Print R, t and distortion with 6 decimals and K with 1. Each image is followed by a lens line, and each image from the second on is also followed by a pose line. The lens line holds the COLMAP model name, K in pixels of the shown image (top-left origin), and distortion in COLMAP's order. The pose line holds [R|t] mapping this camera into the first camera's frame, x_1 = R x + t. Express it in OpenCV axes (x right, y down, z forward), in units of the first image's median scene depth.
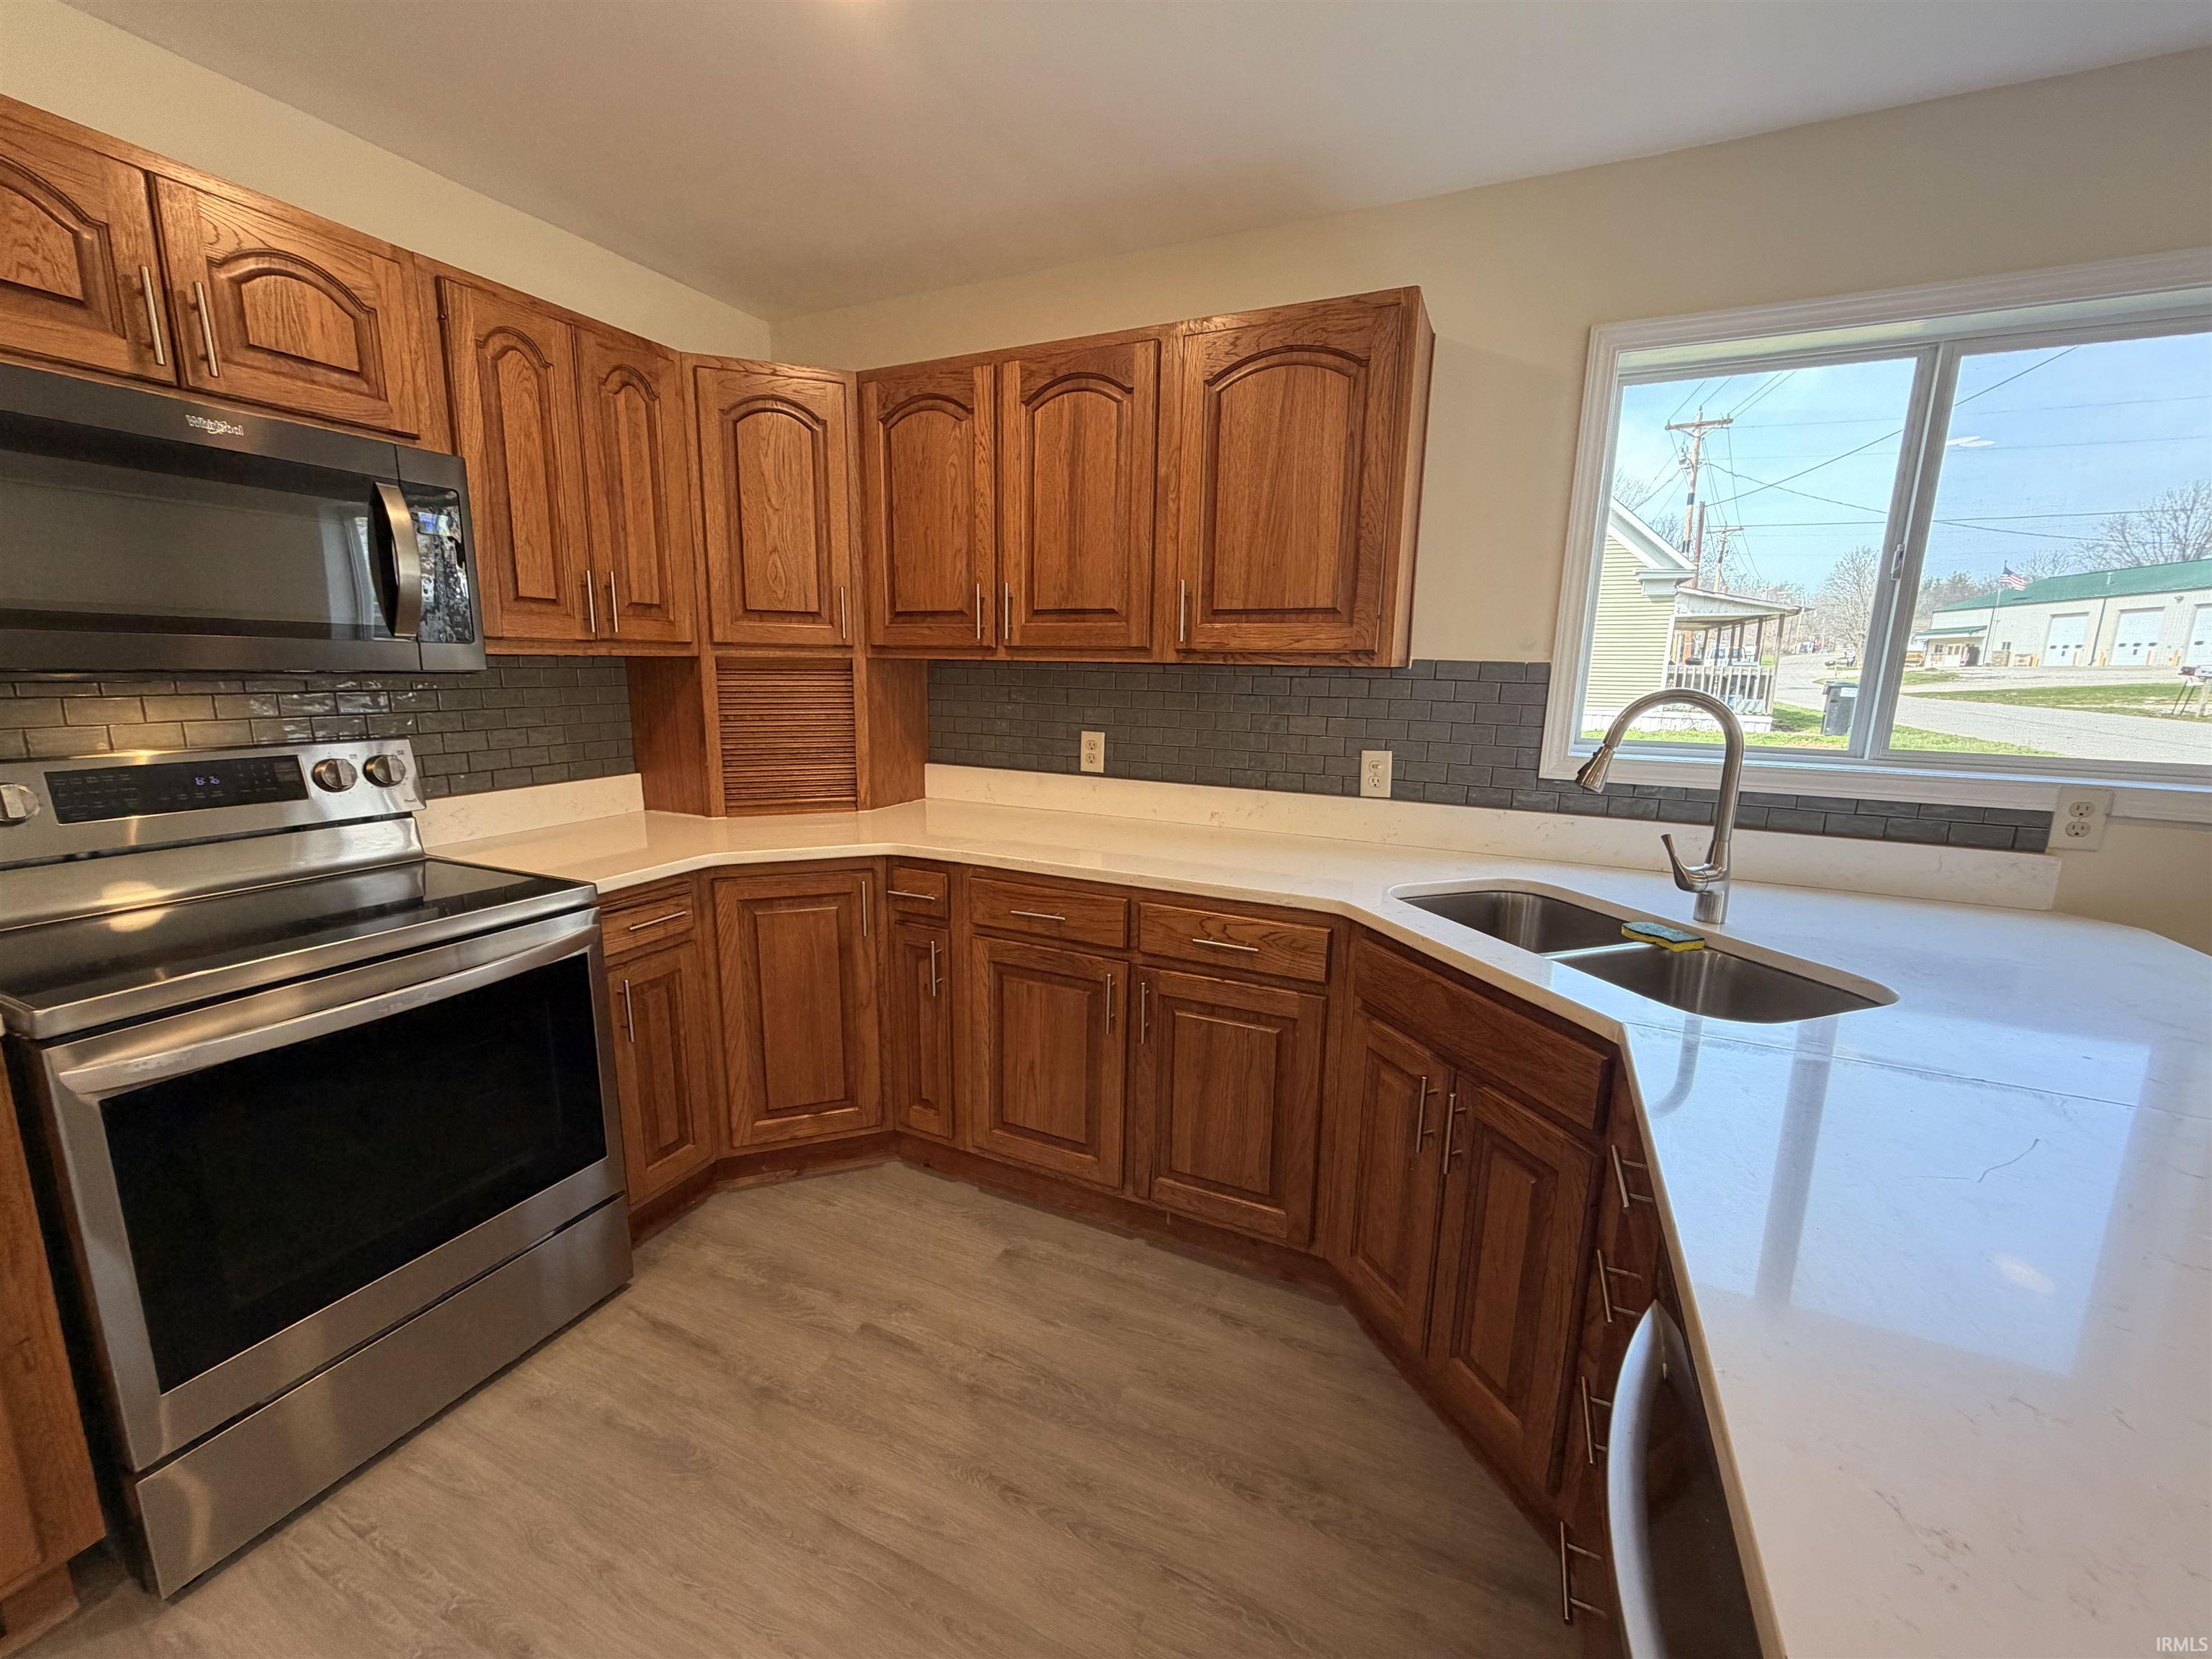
lens RADIAL K [[886.7, 0, 1099.0], [0, 886.7, 825.5], [0, 0, 1]] dist [-0.000027, 0.000398]
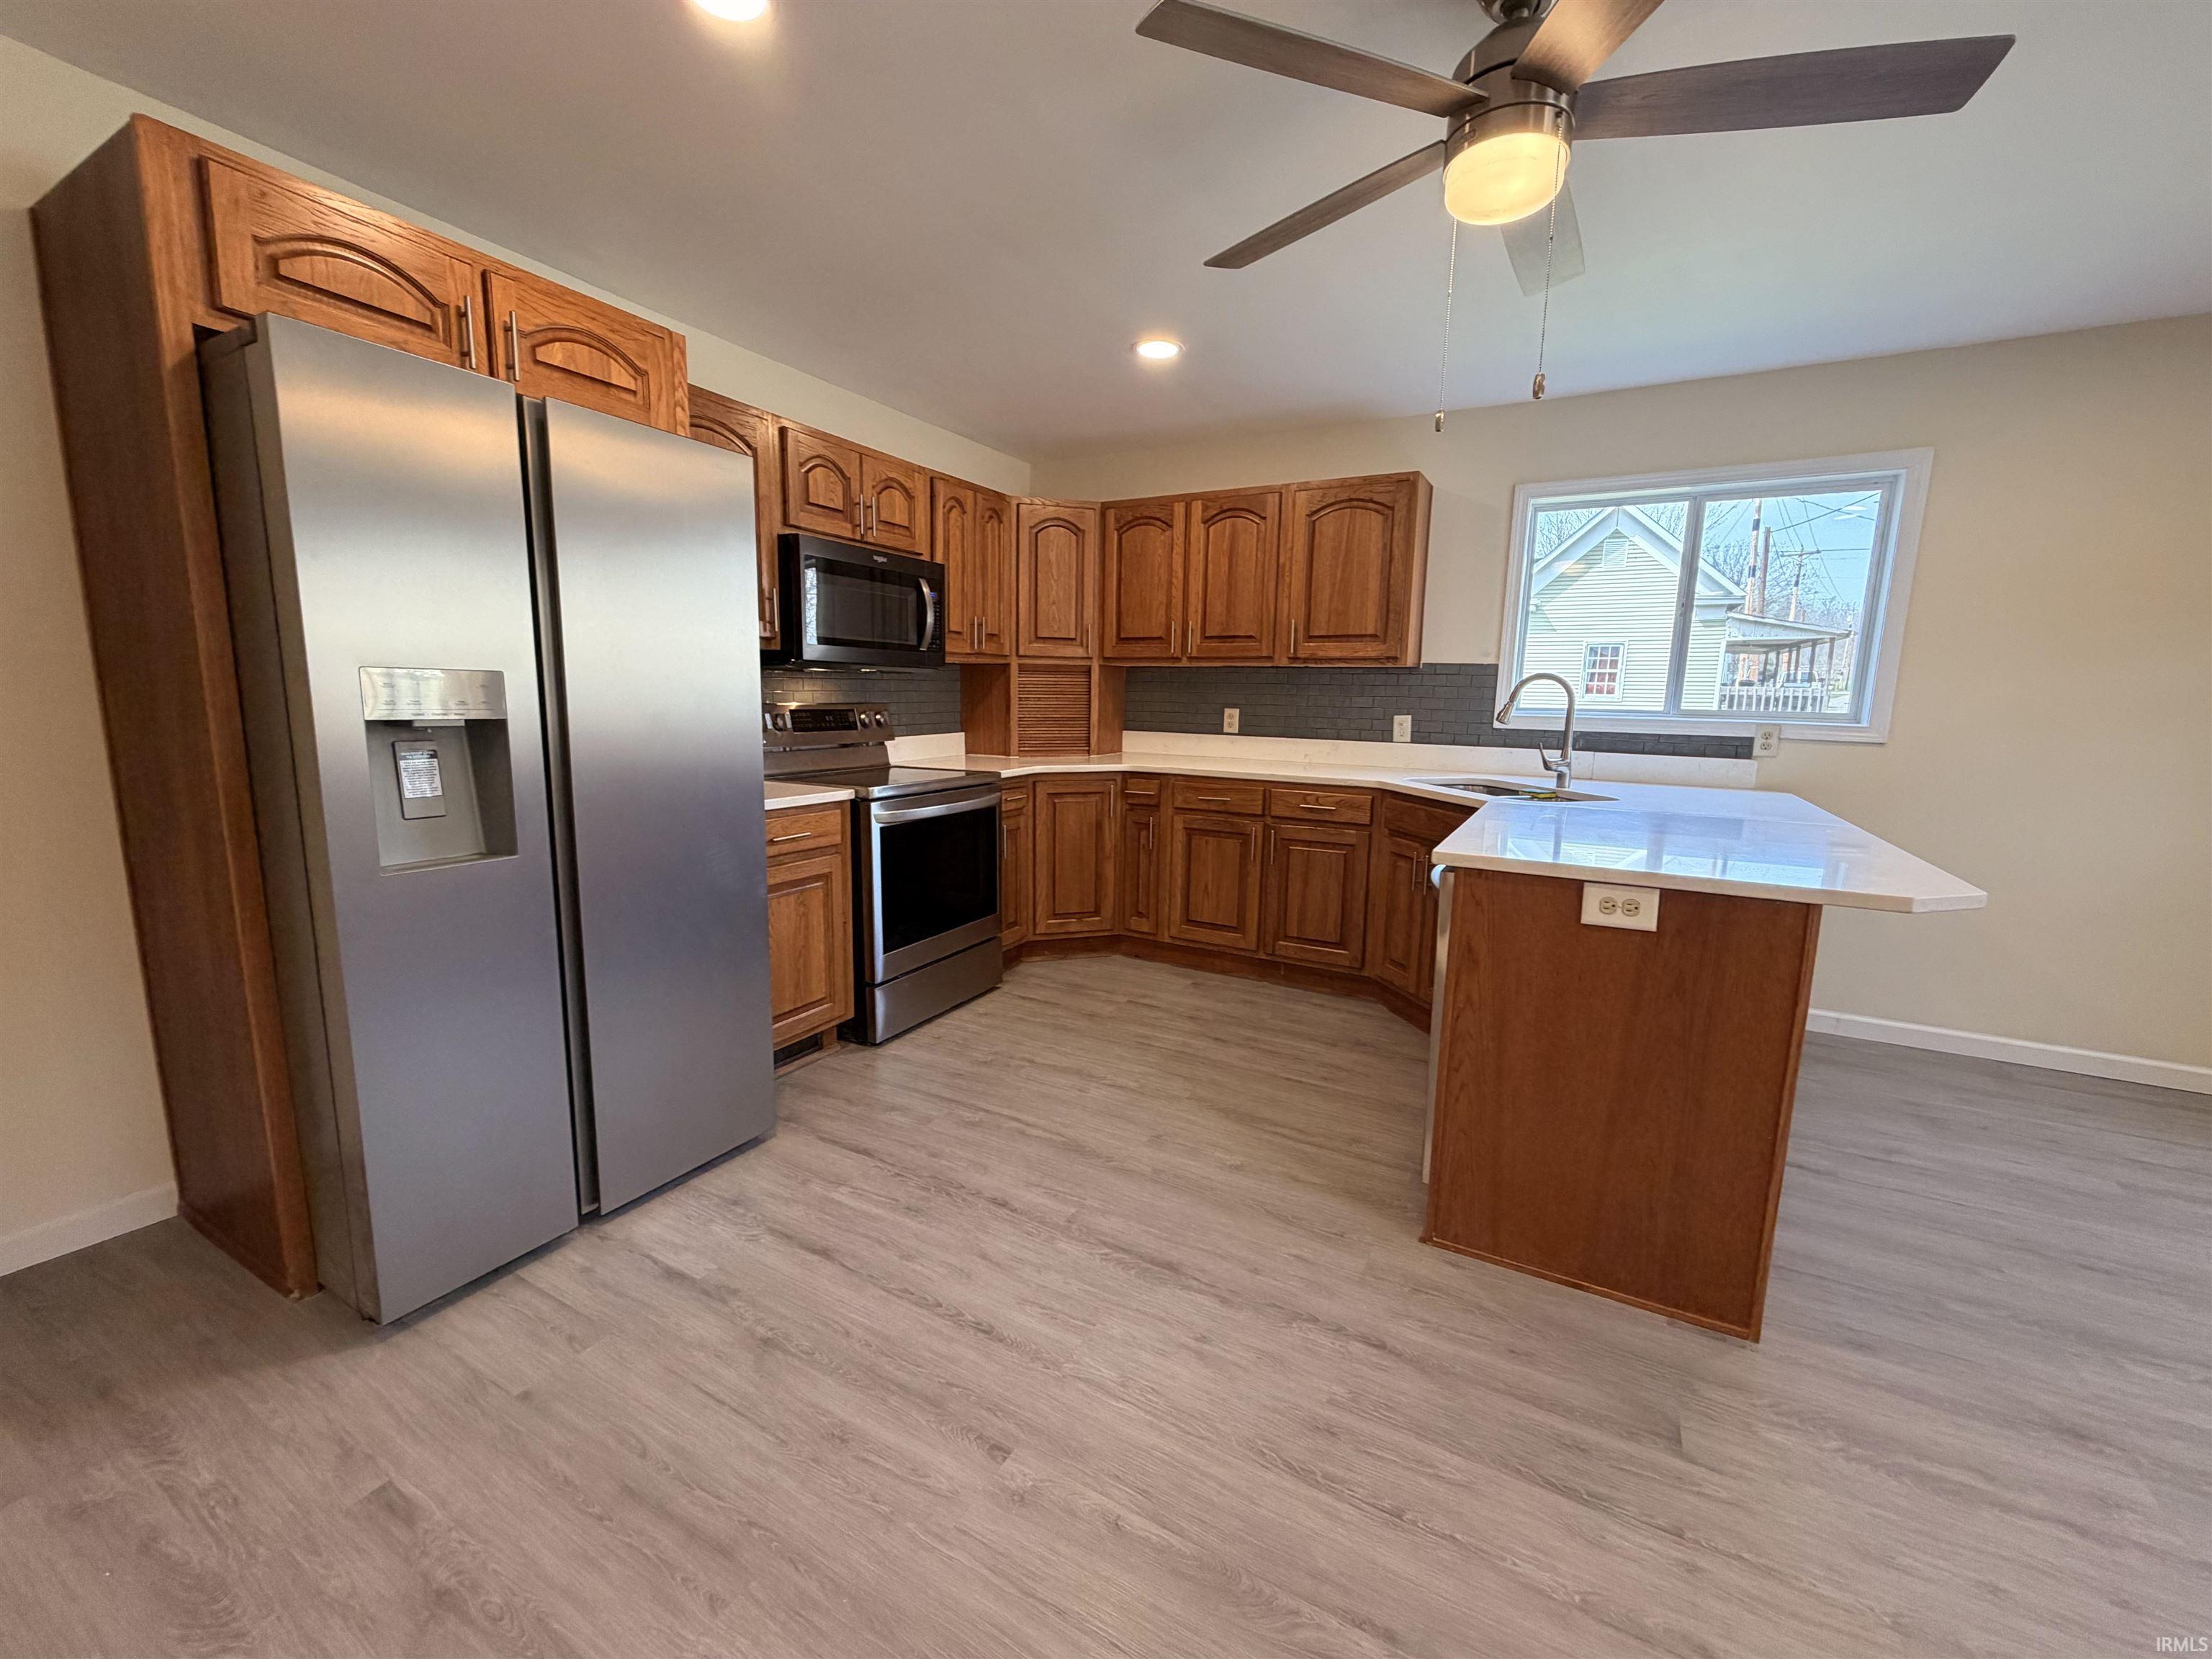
lens RADIAL K [[886.7, 0, 1093.9], [0, 886.7, 830.6], [0, 0, 1]] dist [-0.000027, 0.000398]
pose [[0.997562, 0.007626, -0.069369, -0.037225], [-0.009418, 0.999630, -0.025535, 0.042387], [0.069149, 0.026126, 0.997264, -0.170235]]
